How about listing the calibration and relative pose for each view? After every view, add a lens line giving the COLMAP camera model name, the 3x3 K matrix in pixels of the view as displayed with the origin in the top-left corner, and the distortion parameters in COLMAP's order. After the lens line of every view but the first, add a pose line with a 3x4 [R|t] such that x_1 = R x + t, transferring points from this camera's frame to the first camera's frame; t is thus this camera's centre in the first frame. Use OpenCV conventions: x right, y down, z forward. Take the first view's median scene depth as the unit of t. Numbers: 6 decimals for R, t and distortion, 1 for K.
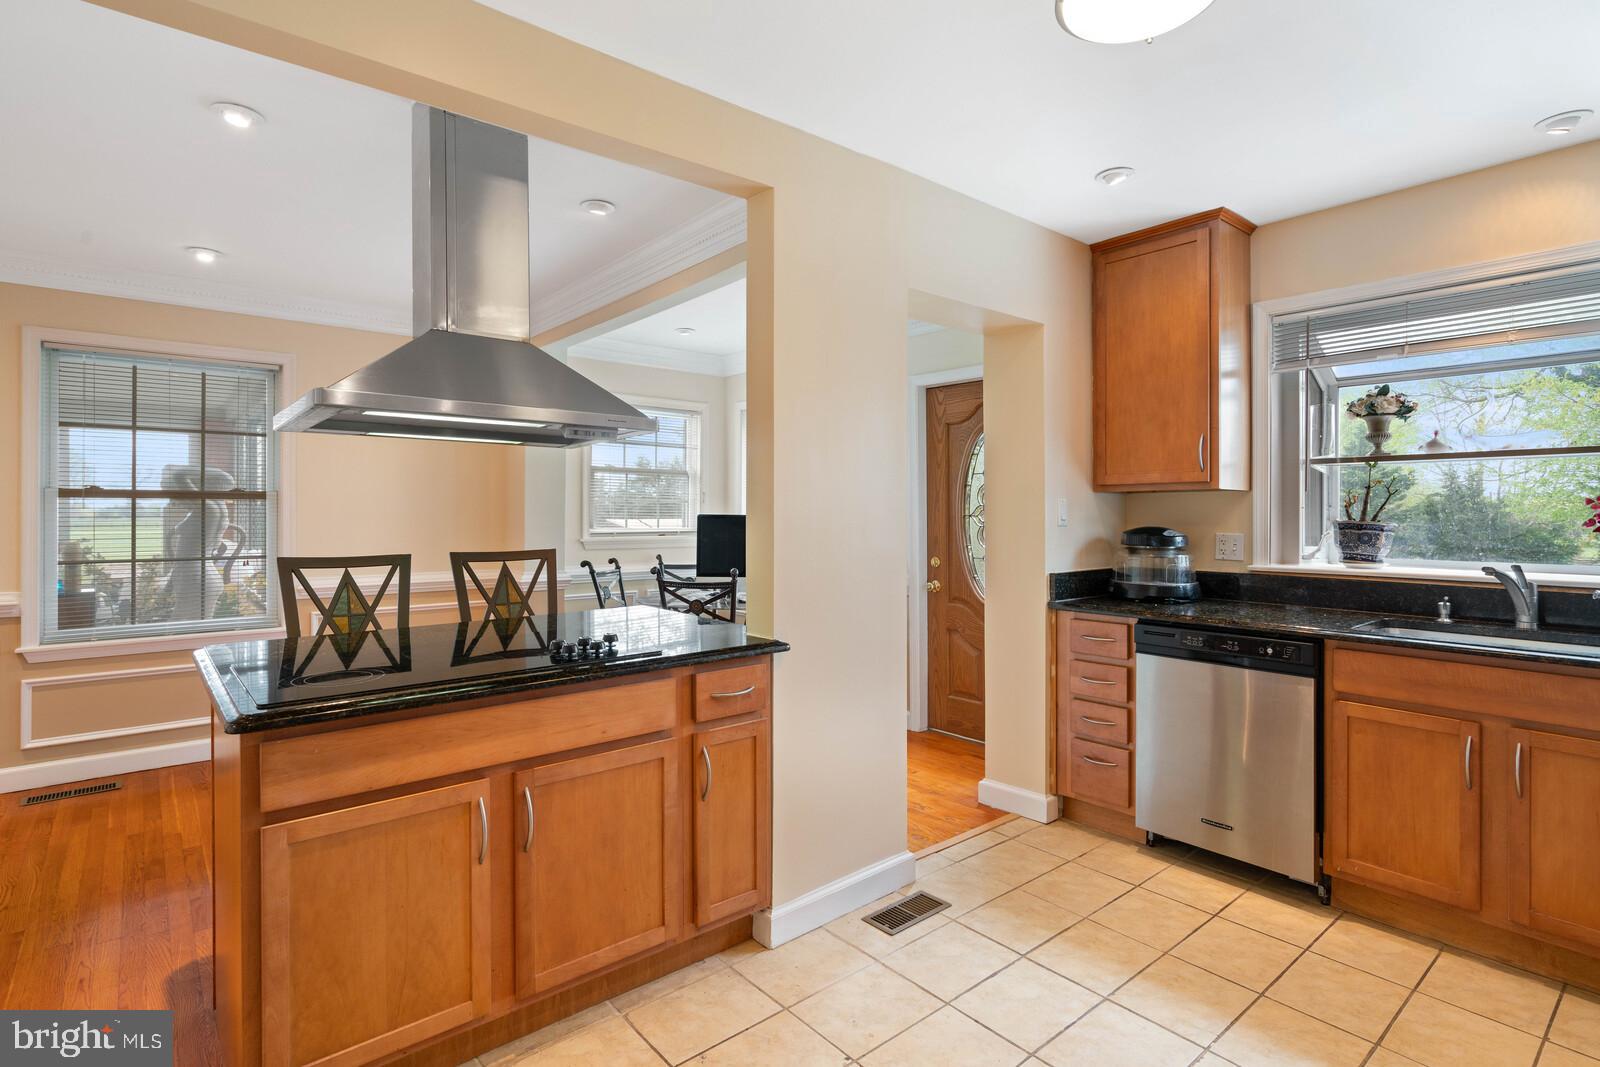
lens RADIAL K [[772.5, 0, 765.0], [0, 772.5, 518.7], [0, 0, 1]] dist [0.012998, 0.000288]
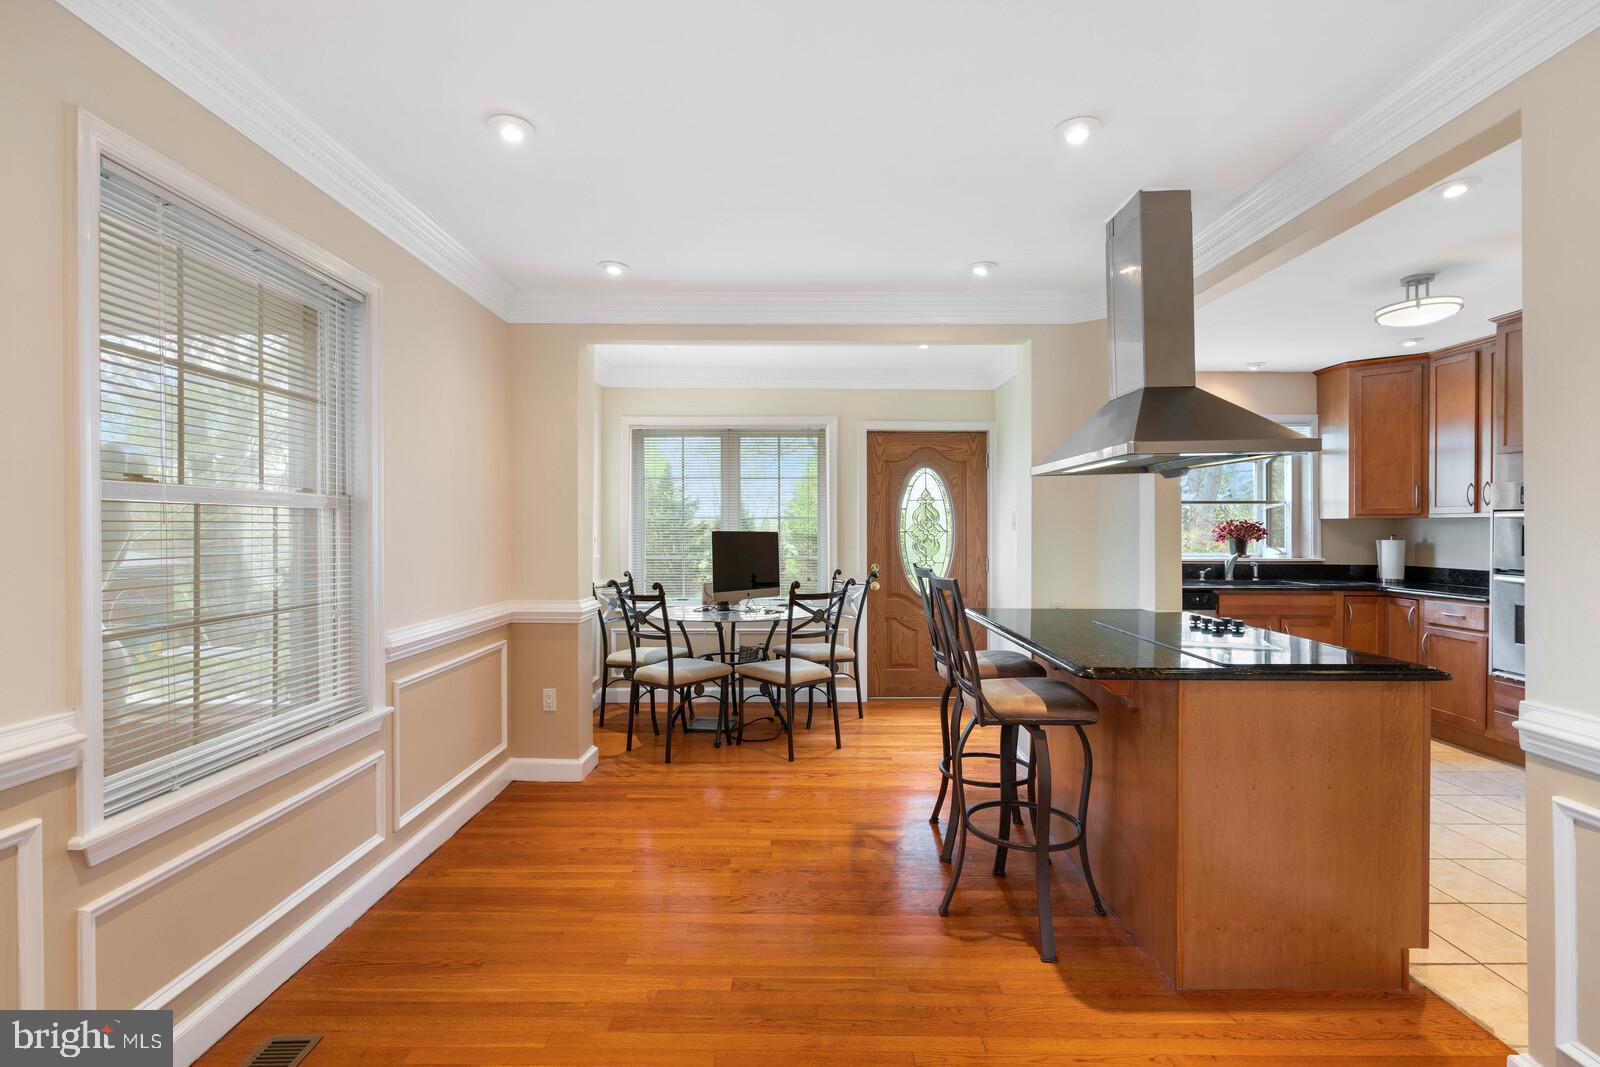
lens RADIAL K [[739.0, 0, 761.7], [0, 739.0, 531.9], [0, 0, 1]] dist [0.001576, 0.000686]
pose [[0.645046, -0.005341, 0.764125, -1.214926], [0.005323, 0.999983, 0.002496, -0.010495], [-0.764125, 0.002458, 0.645063, 0.507475]]
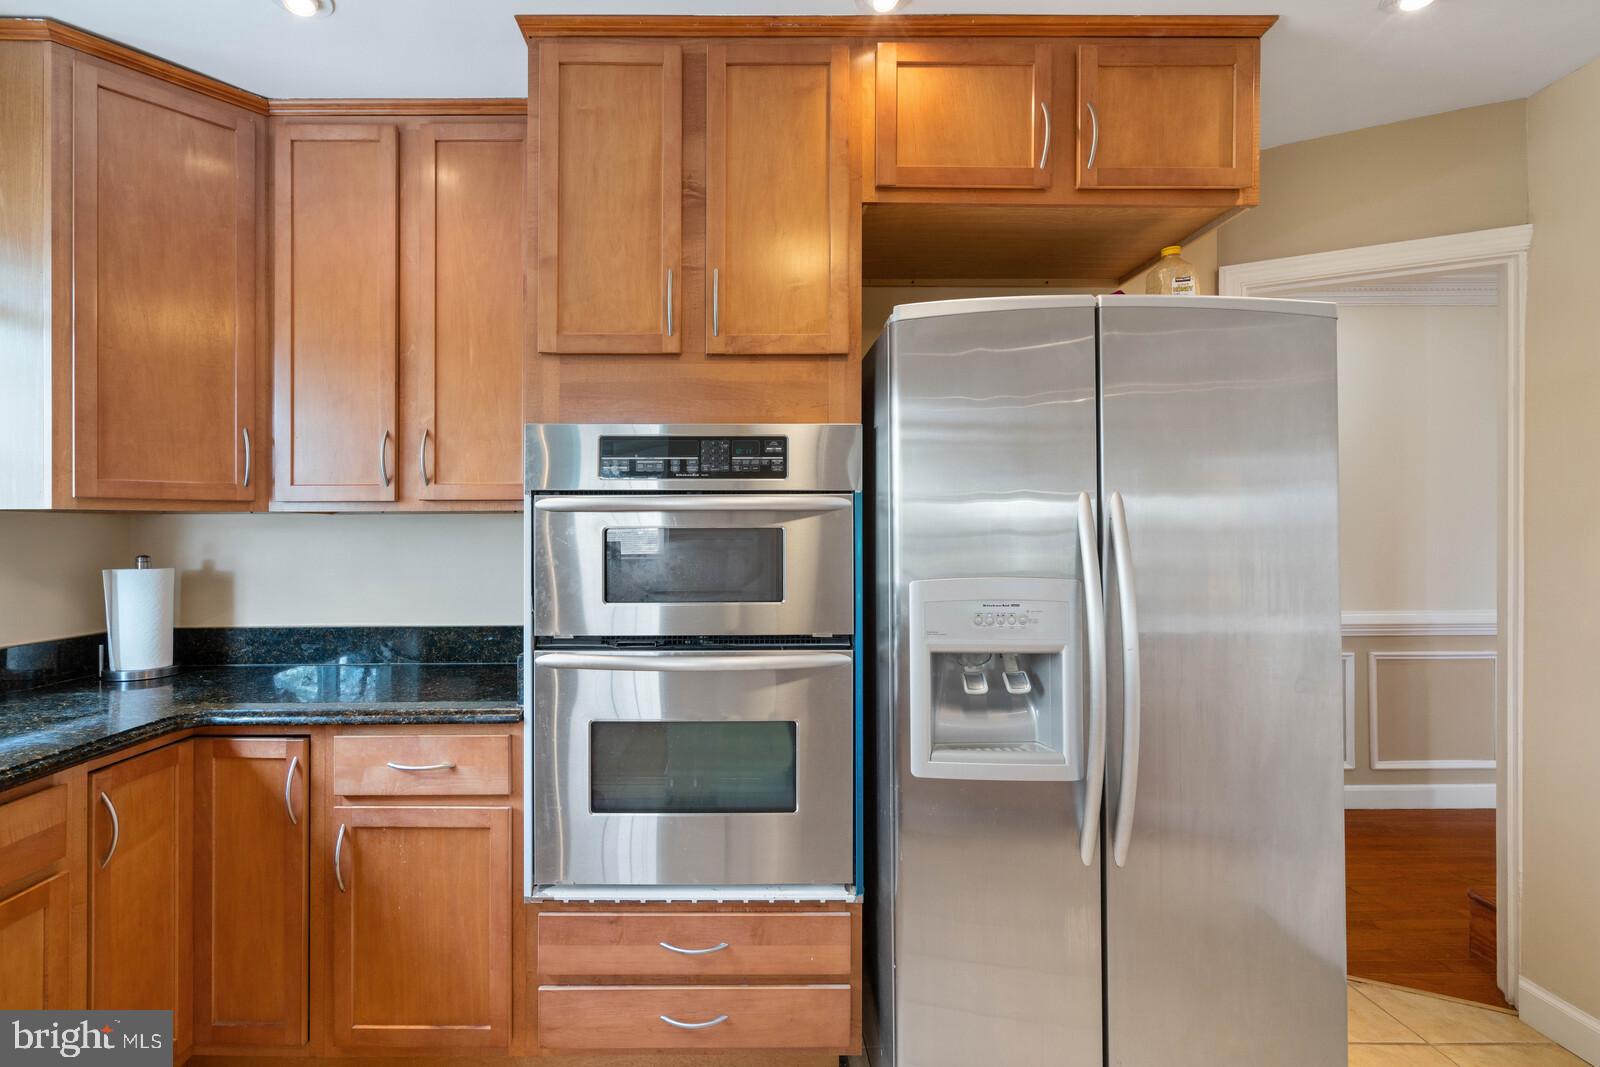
lens RADIAL K [[741.0, 0, 783.5], [0, 741.0, 525.3], [0, 0, 1]] dist [-0.002277, 0.000691]
pose [[-0.793521, 0.011241, 0.608440, 0.124483], [0.011955, 0.999924, -0.002882, -0.010091], [-0.608426, 0.004987, -0.793595, 0.669471]]
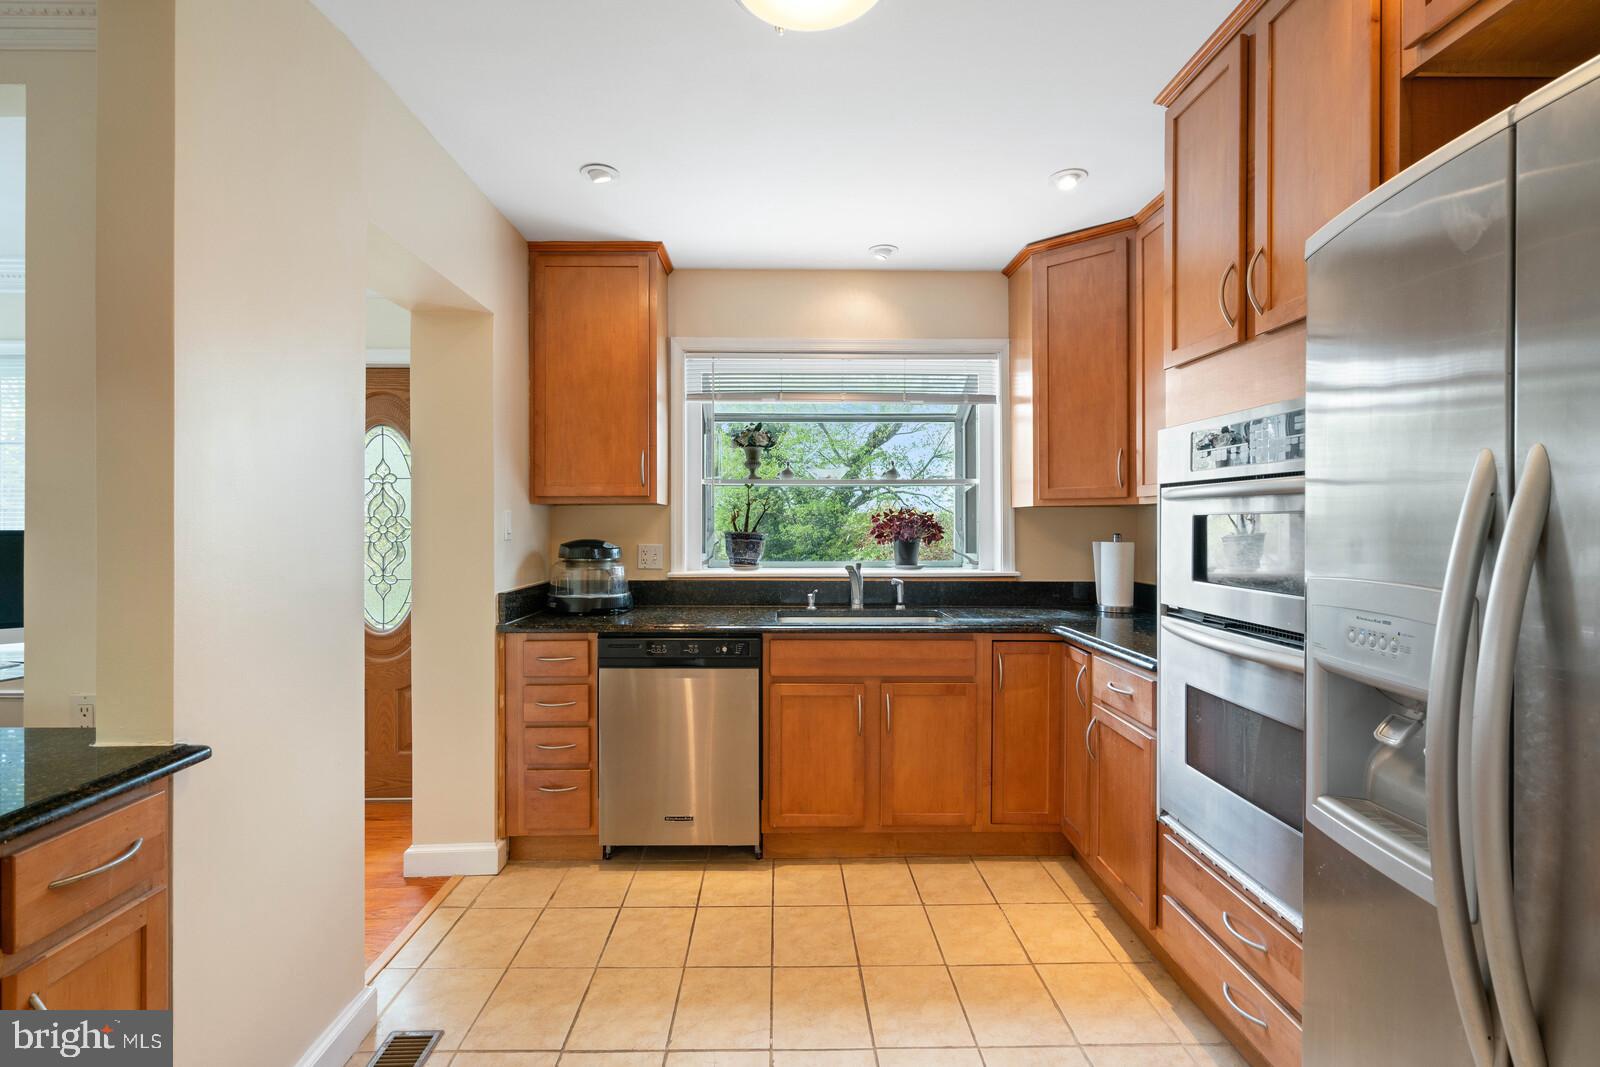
lens RADIAL K [[741.0, 0, 783.5], [0, 741.0, 525.3], [0, 0, 1]] dist [-0.002277, 0.000691]
pose [[0.615719, -0.001445, 0.787965, -0.114057], [0.006637, 0.999972, -0.003353, -0.003228], [-0.787938, 0.007295, 0.615711, 0.232120]]
